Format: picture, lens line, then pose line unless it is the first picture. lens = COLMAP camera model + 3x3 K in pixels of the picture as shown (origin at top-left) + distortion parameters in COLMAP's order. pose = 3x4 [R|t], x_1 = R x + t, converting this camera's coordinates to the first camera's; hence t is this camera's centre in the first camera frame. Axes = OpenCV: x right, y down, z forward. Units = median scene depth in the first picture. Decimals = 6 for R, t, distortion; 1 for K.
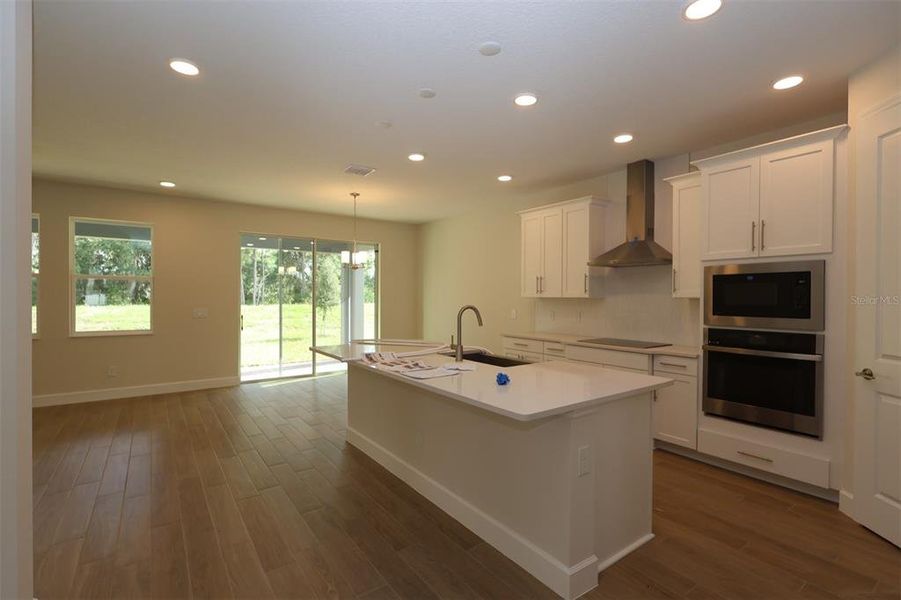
lens RADIAL K [[421.0, 0, 450.5], [0, 421.0, 300.0], [0, 0, 1]] dist [0.000686, 0.000055]
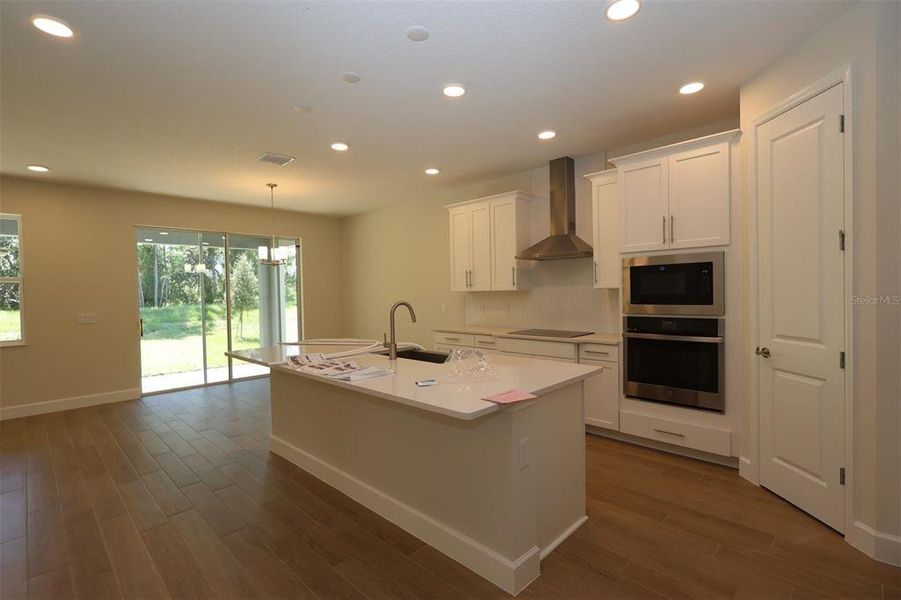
lens RADIAL K [[421.0, 0, 450.5], [0, 421.0, 300.0], [0, 0, 1]] dist [0.000686, 0.000055]
pose [[0.984559, -0.027291, 0.172913, -0.012096], [0.025351, 0.999589, 0.013421, -0.000333], [-0.173208, -0.008830, 0.984846, 0.029341]]
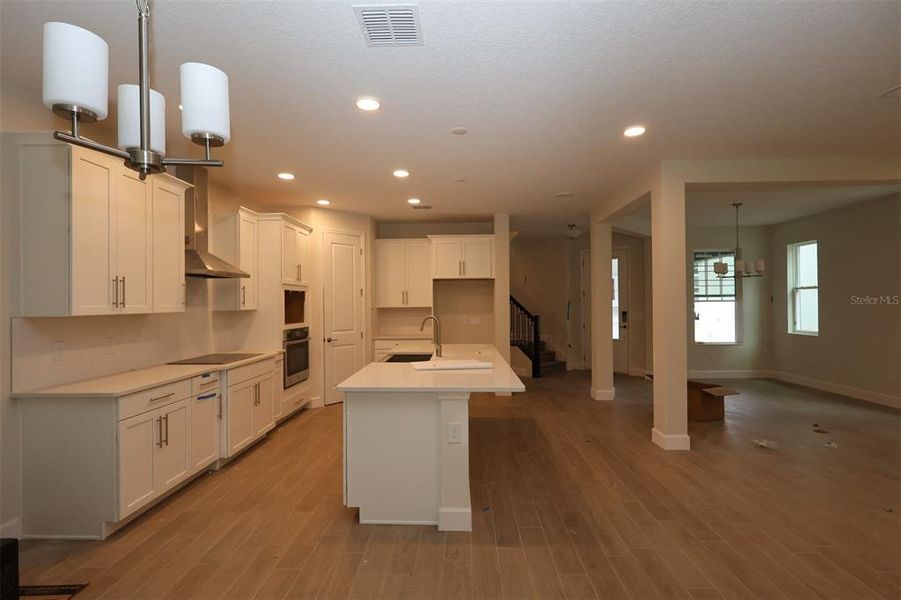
lens RADIAL K [[421.0, 0, 450.5], [0, 421.0, 300.0], [0, 0, 1]] dist [0.000686, 0.000055]
pose [[-0.797446, 0.006908, 0.603350, -0.789768], [0.009823, 0.999951, 0.001535, -0.036805], [-0.603310, 0.007151, -0.797475, 1.957054]]
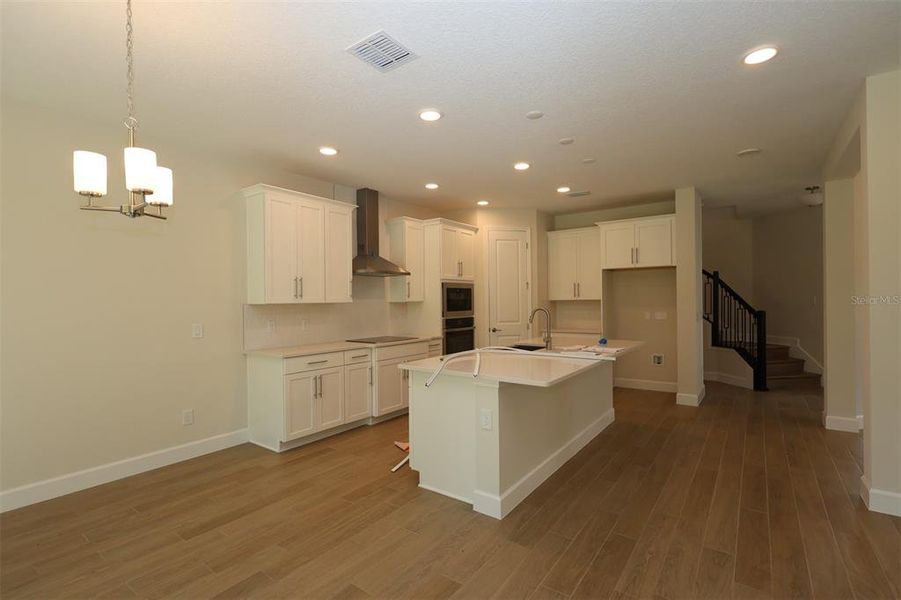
lens RADIAL K [[421.0, 0, 450.5], [0, 421.0, 300.0], [0, 0, 1]] dist [0.000686, 0.000055]
pose [[-0.315133, -0.000432, 0.949048, -1.078818], [0.016644, 0.999844, 0.005982, -0.020739], [-0.948902, 0.017681, -0.315076, 1.620826]]
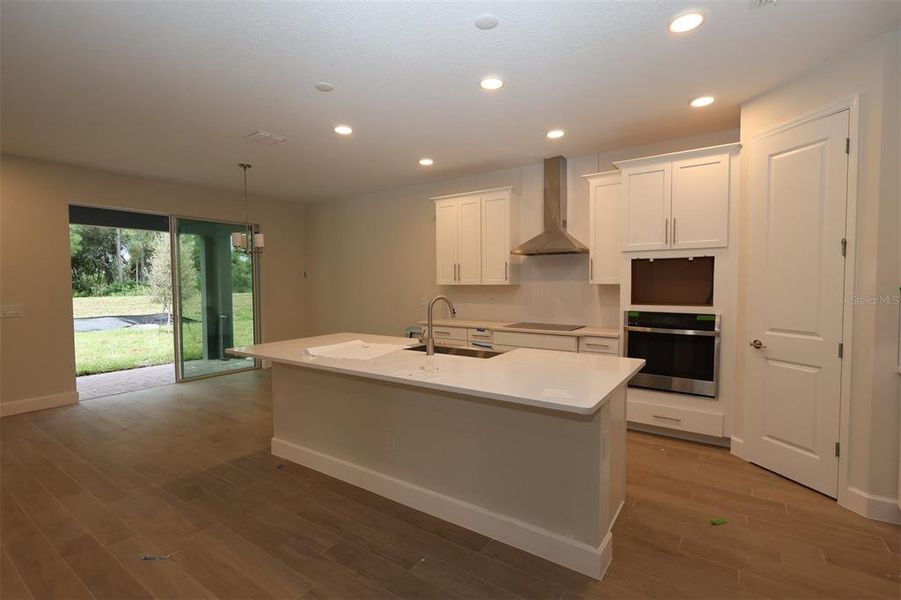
lens RADIAL K [[421.0, 0, 450.5], [0, 421.0, 300.0], [0, 0, 1]] dist [0.000686, 0.000055]
pose [[0.941082, -0.023038, 0.337392, -0.238209], [0.011793, 0.999306, 0.035340, -0.009581], [-0.337972, -0.029279, 0.940701, 0.098793]]
